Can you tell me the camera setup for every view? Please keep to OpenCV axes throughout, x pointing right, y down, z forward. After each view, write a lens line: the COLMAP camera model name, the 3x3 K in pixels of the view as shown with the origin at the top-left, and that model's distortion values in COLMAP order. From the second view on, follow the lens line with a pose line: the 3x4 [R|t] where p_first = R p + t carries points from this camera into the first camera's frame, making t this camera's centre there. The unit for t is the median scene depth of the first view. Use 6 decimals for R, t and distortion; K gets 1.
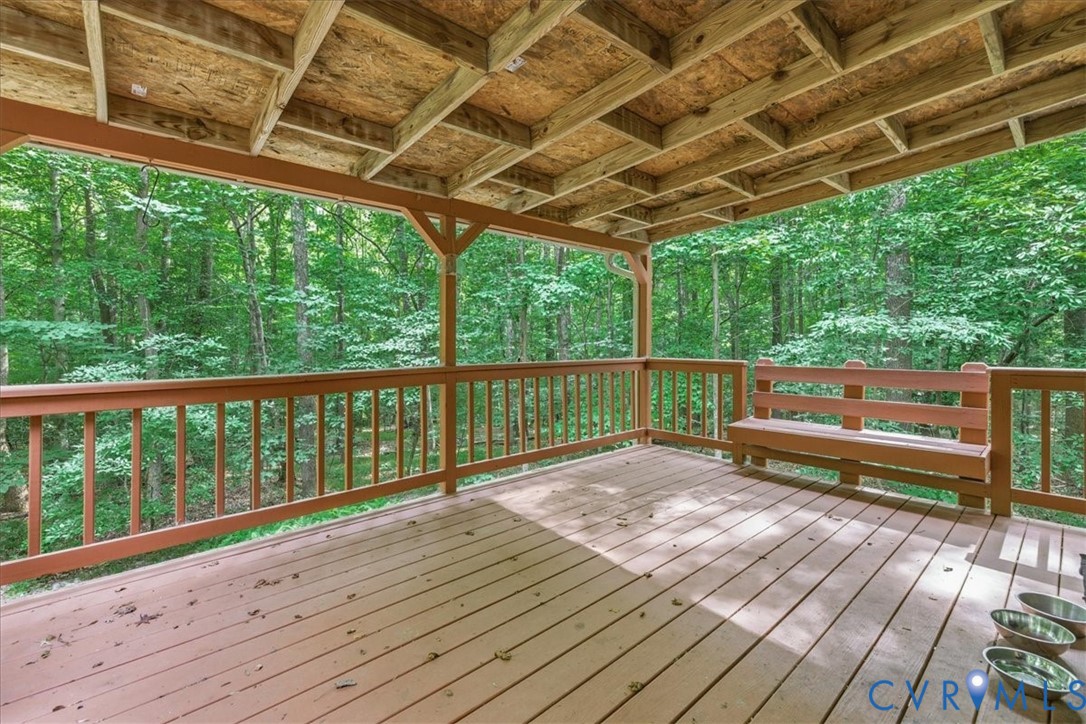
lens RADIAL K [[452.6, 0, 542.3], [0, 452.6, 347.7], [0, 0, 1]] dist [-0.000213, 0.000094]
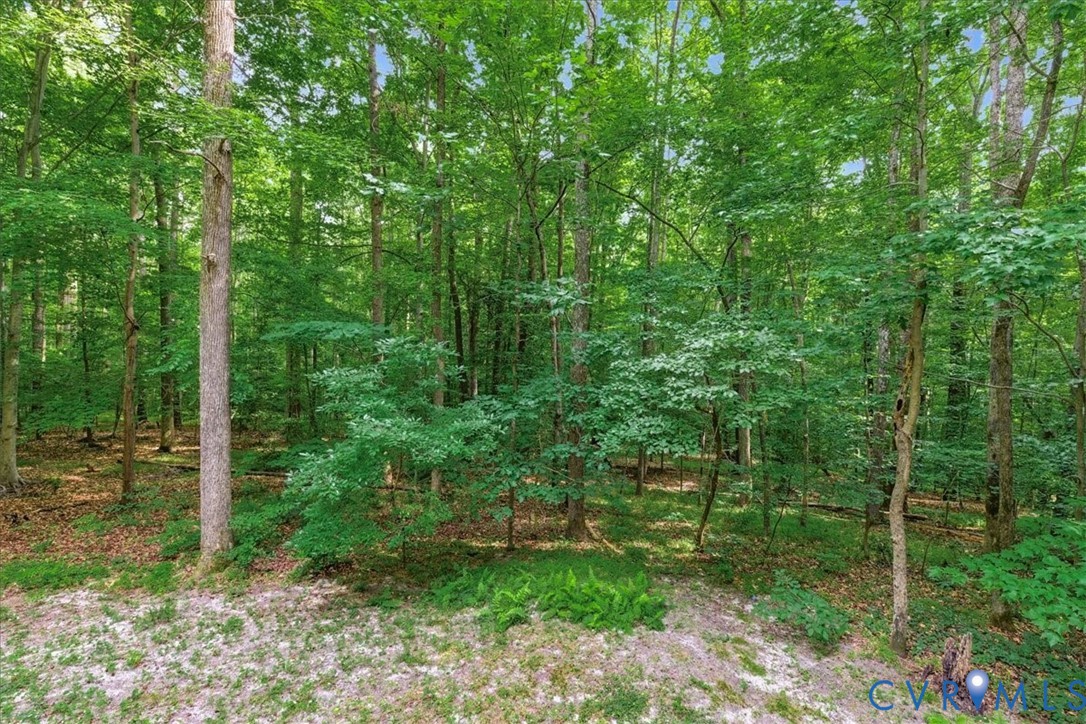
lens RADIAL K [[468.6, 0, 536.5], [0, 468.6, 344.2], [0, 0, 1]] dist [0.001219, -0.000446]
pose [[0.757060, 0.026181, -0.652820, -0.023279], [-0.052298, 0.998419, -0.020608, -0.008543], [0.651249, 0.049742, 0.757232, 0.358849]]
